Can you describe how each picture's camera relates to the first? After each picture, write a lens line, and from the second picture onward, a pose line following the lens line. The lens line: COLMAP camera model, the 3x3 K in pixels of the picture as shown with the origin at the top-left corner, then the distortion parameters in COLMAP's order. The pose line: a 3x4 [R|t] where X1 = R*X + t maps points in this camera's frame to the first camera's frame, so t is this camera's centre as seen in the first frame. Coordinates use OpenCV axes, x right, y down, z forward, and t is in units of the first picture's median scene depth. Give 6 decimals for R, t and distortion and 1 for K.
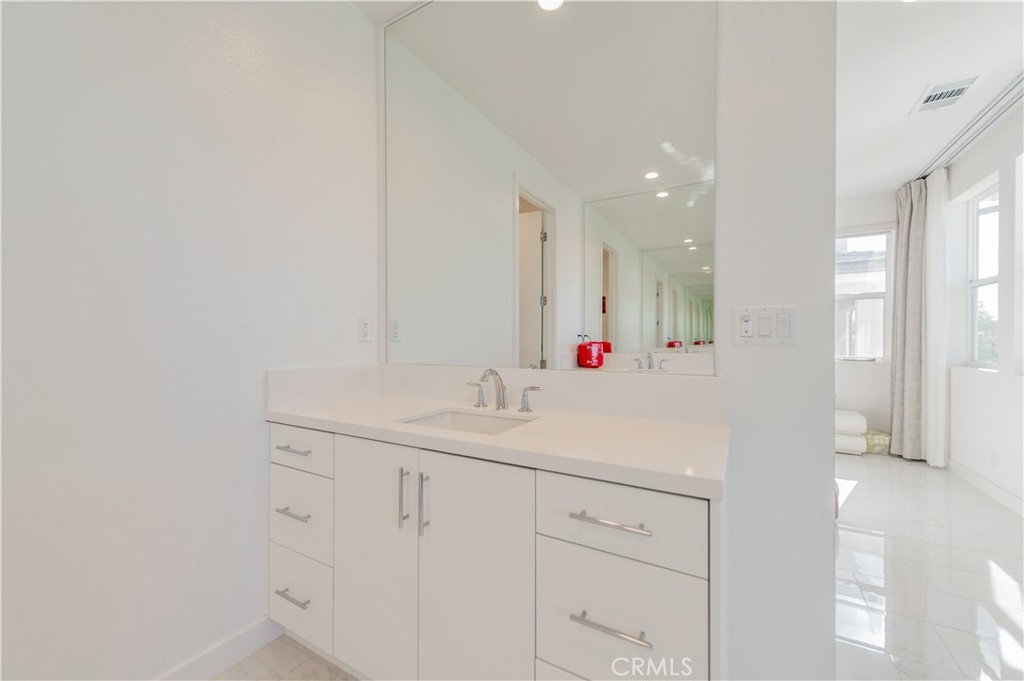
lens RADIAL K [[401.0, 0, 518.4], [0, 401.0, 342.2], [0, 0, 1]] dist [0.011986, -0.003481]
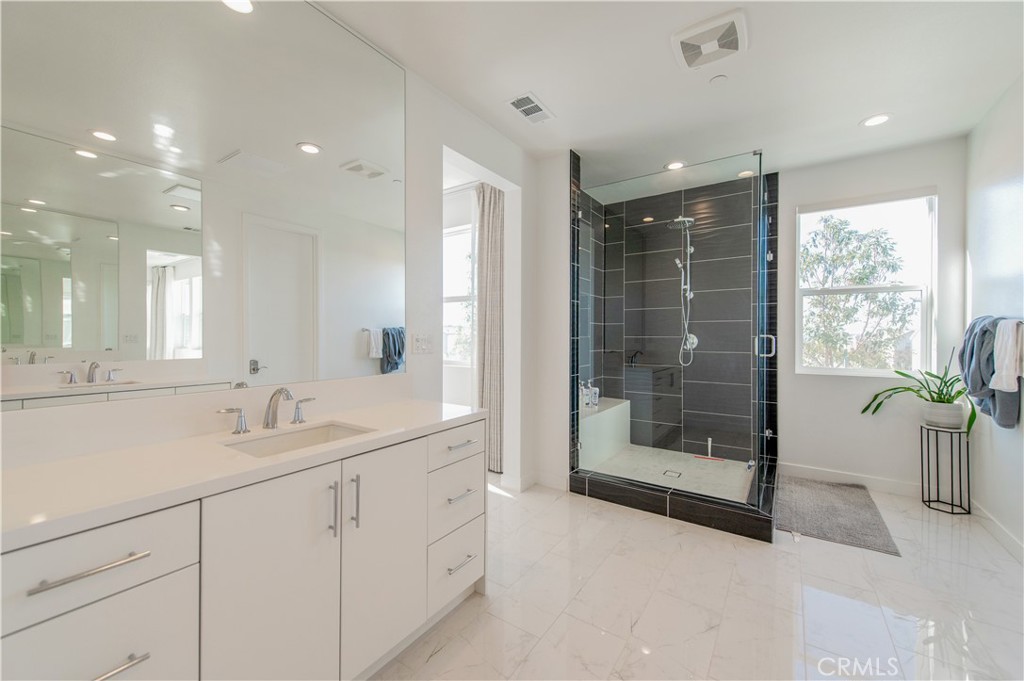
lens RADIAL K [[401.0, 0, 517.0], [0, 401.0, 337.2], [0, 0, 1]] dist [0.011986, -0.003481]
pose [[0.073066, -0.003442, 0.997321, -0.415552], [-0.005062, 0.999980, 0.003822, -0.026865], [-0.997314, -0.005328, 0.073047, 0.132270]]
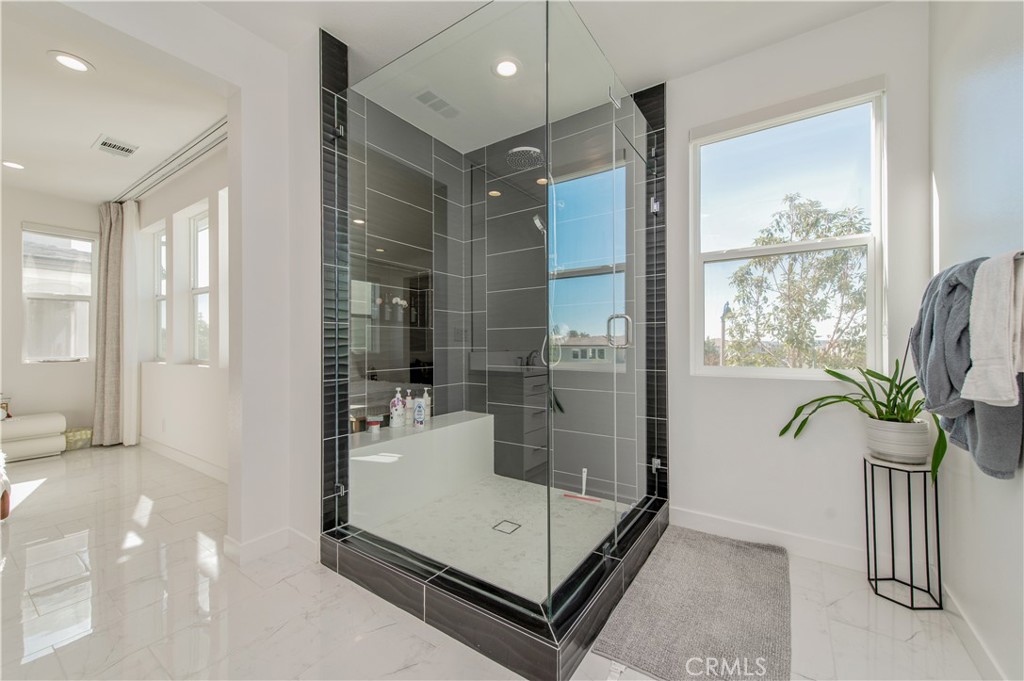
lens RADIAL K [[401.0, 0, 515.9], [0, 401.0, 344.2], [0, 0, 1]] dist [0.011986, -0.003481]
pose [[0.075168, 0.001171, 0.997170, -0.081161], [0.002287, 0.999996, -0.001347, 0.008288], [-0.997168, 0.002382, 0.075165, -0.224890]]
